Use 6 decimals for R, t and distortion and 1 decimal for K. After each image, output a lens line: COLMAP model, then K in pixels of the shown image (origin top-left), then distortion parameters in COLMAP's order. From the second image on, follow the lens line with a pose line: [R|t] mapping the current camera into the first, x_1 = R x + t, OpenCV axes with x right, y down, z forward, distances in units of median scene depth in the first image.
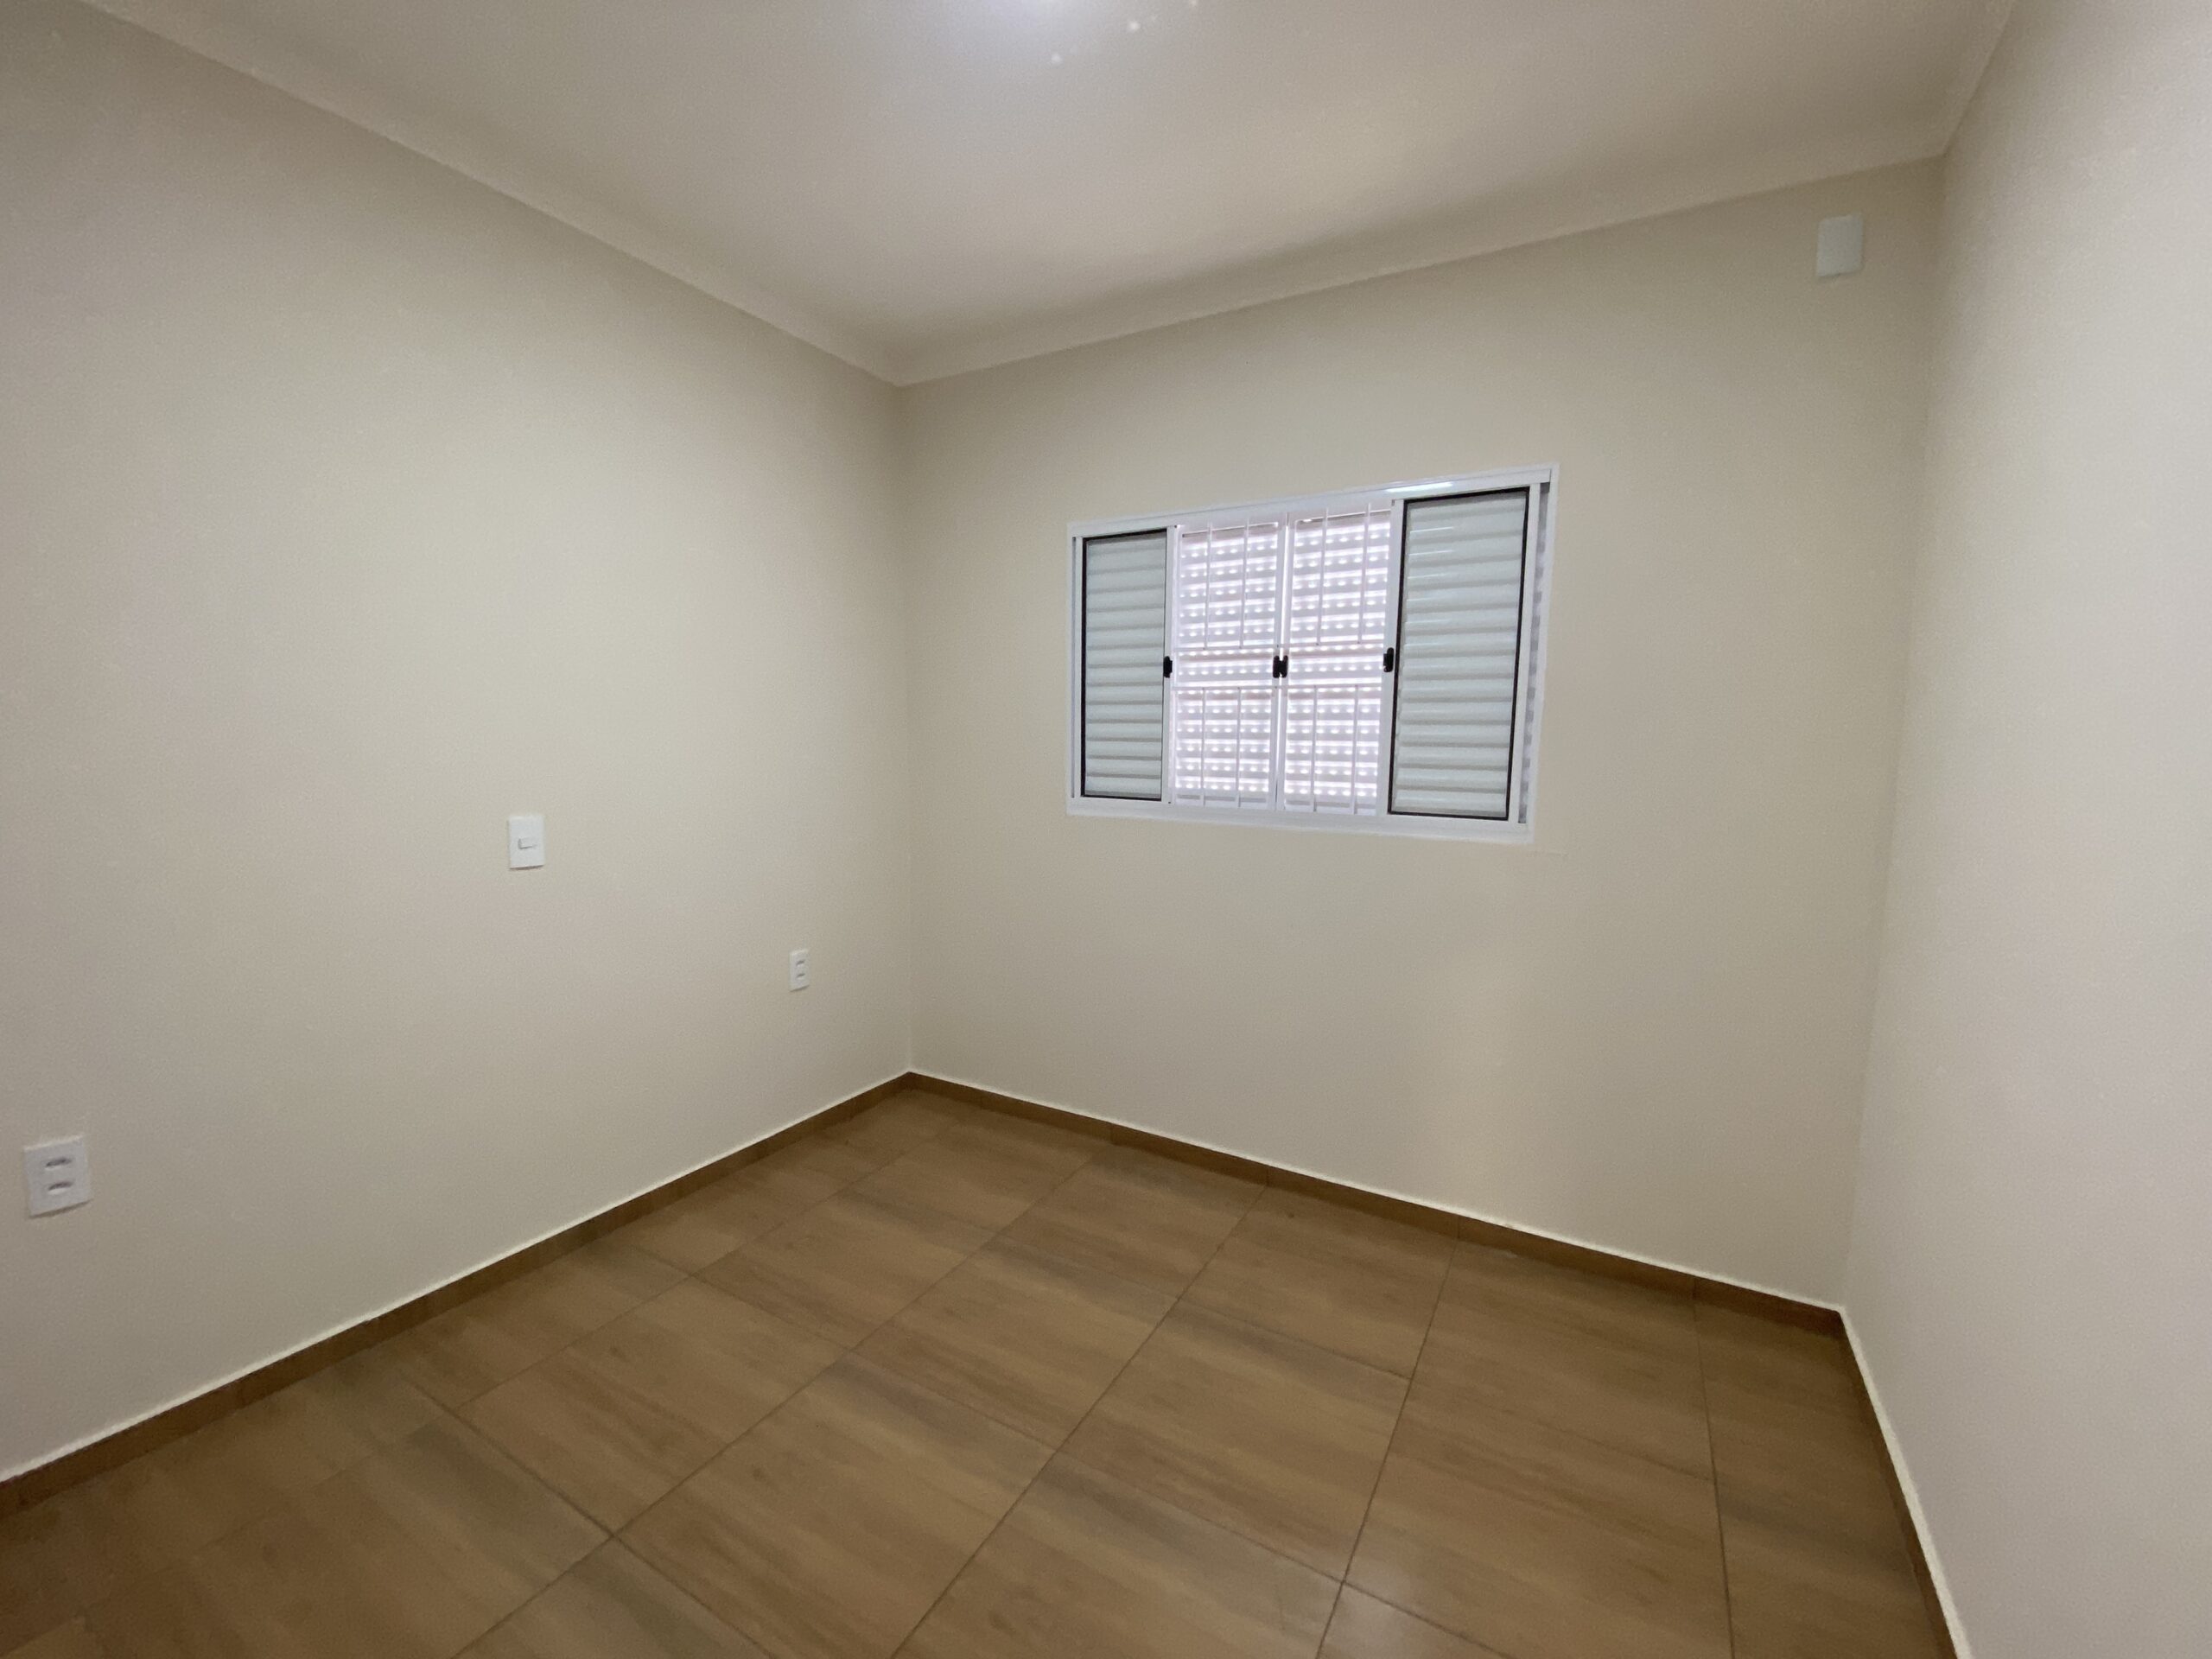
lens RADIAL K [[901.5, 0, 1125.8], [0, 901.5, 821.6], [0, 0, 1]] dist [0.025093, -0.000628]
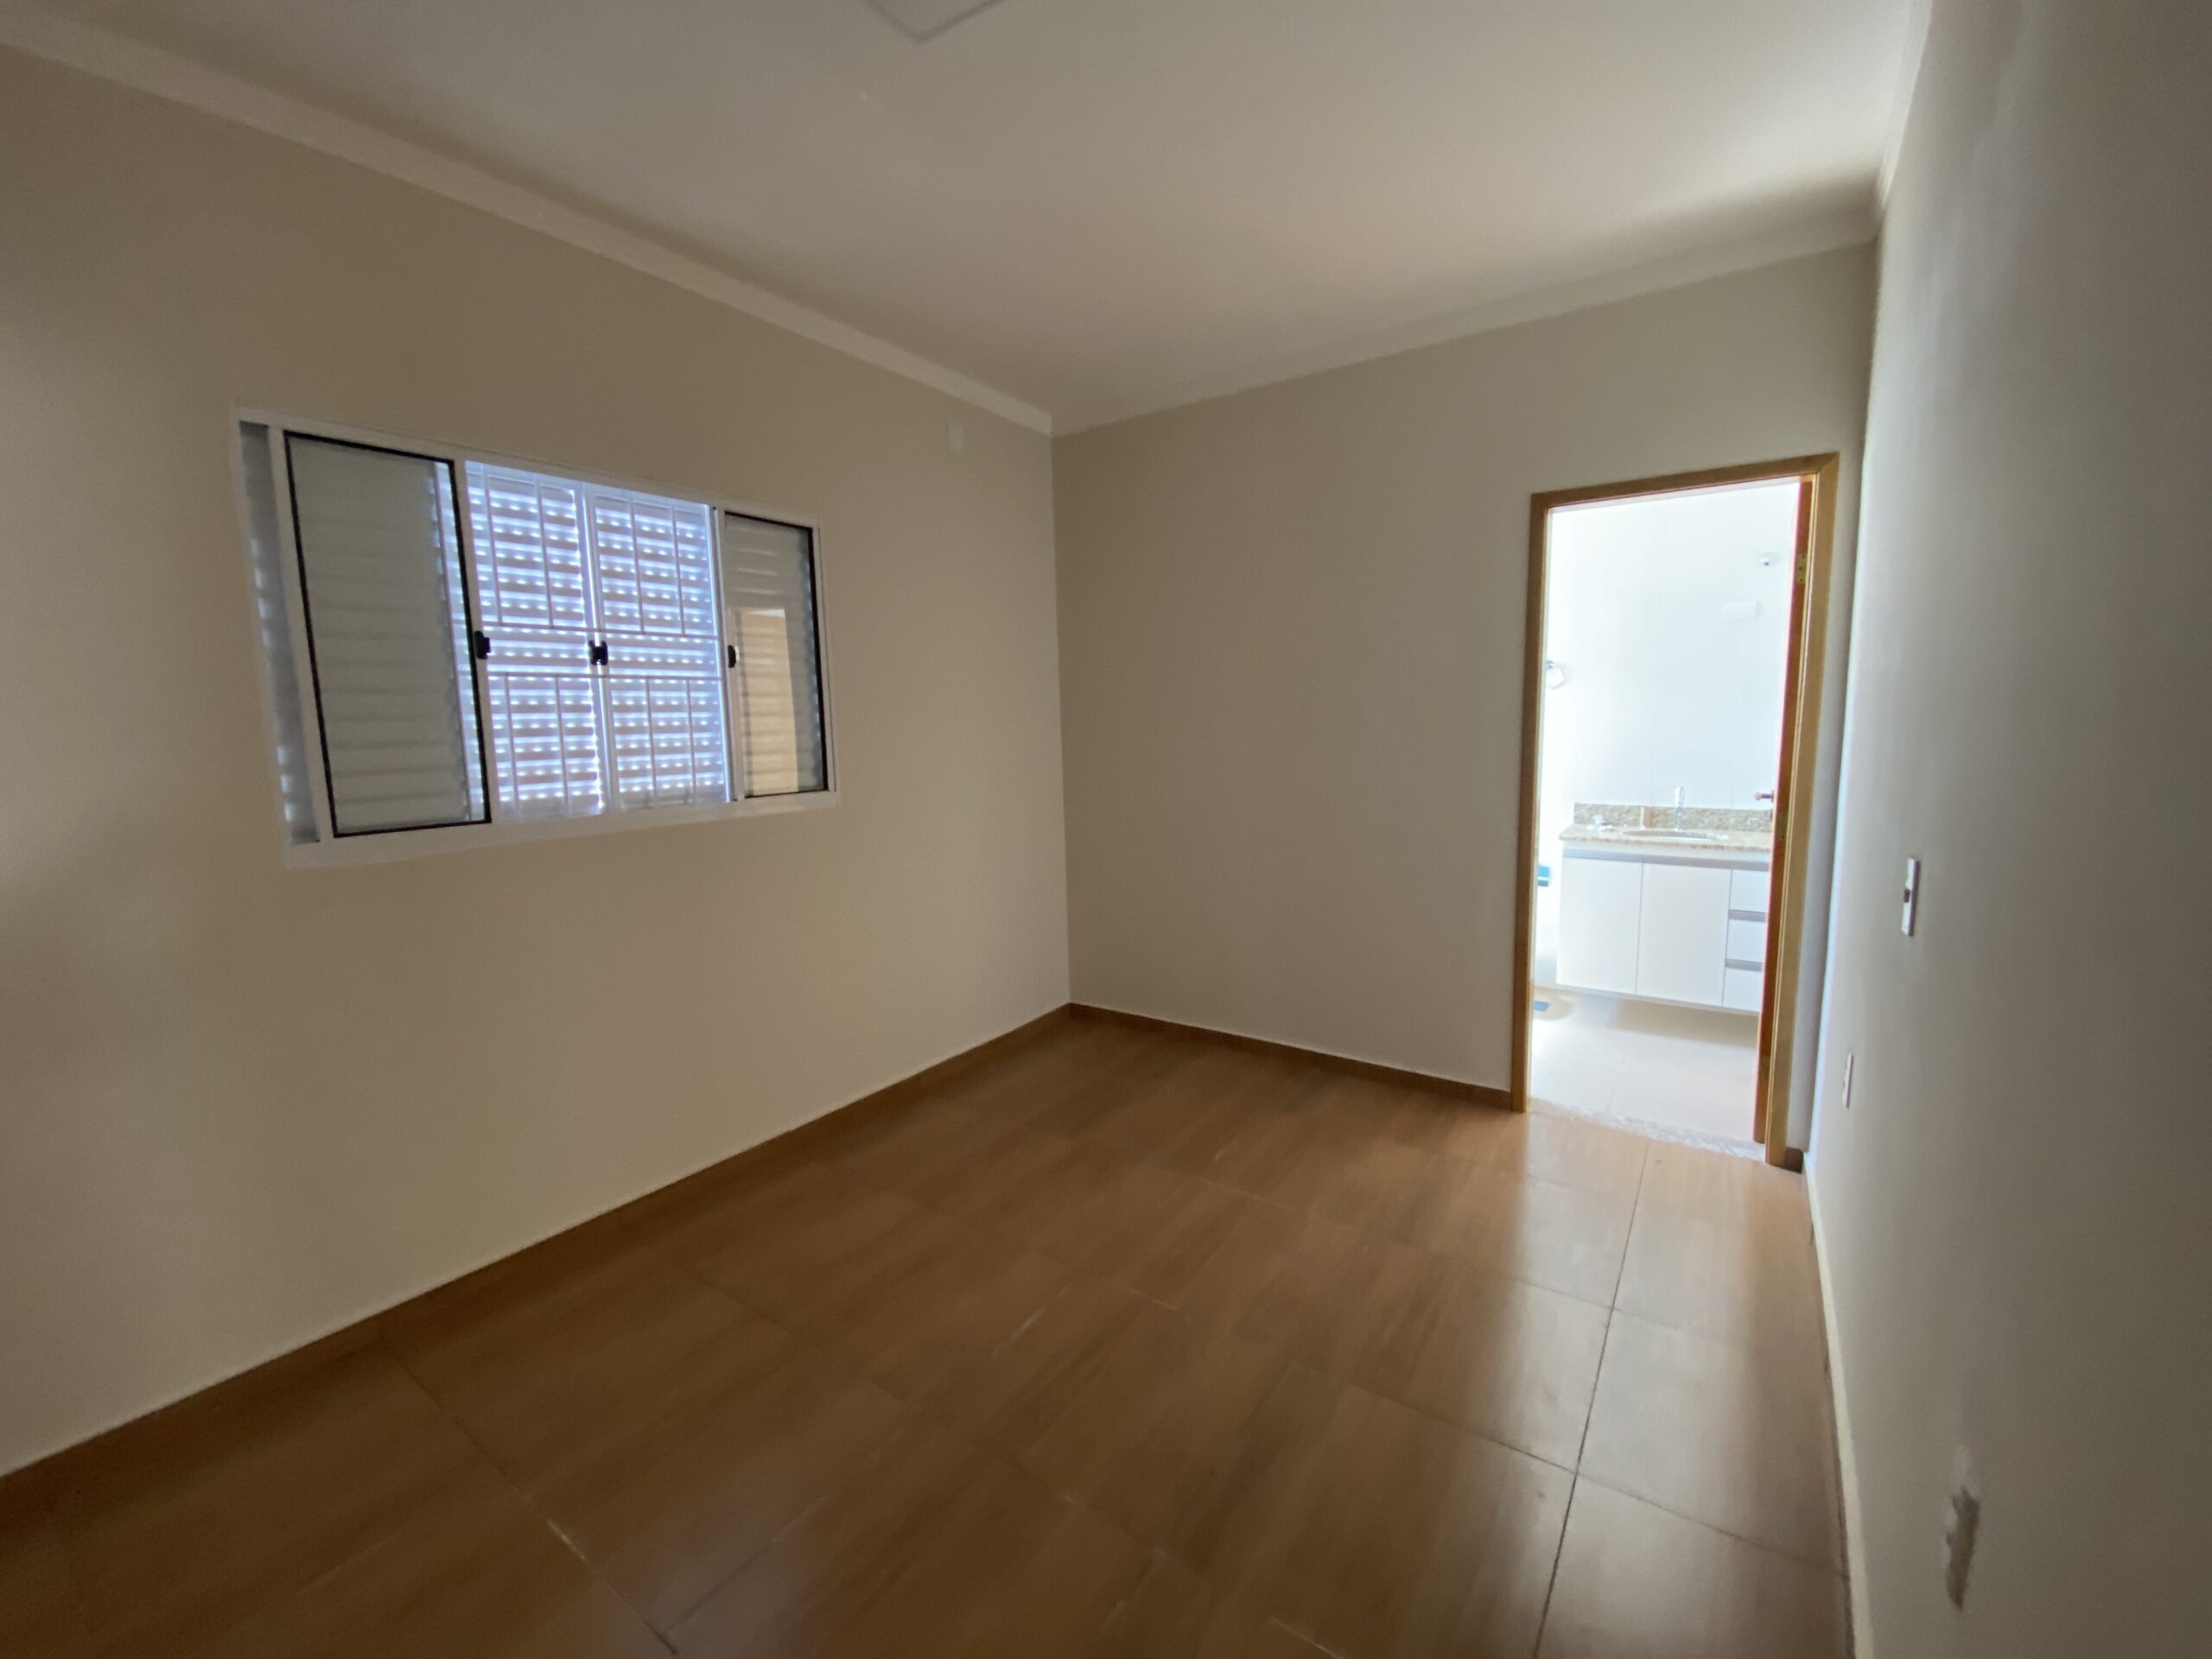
lens RADIAL K [[901.5, 0, 1120.0], [0, 901.5, 828.2], [0, 0, 1]] dist [0.025093, -0.000628]
pose [[0.095224, -0.137372, 0.985932, -0.704240], [0.124565, 0.984292, 0.125112, -0.049287], [-0.987632, 0.110899, 0.110839, 0.407685]]
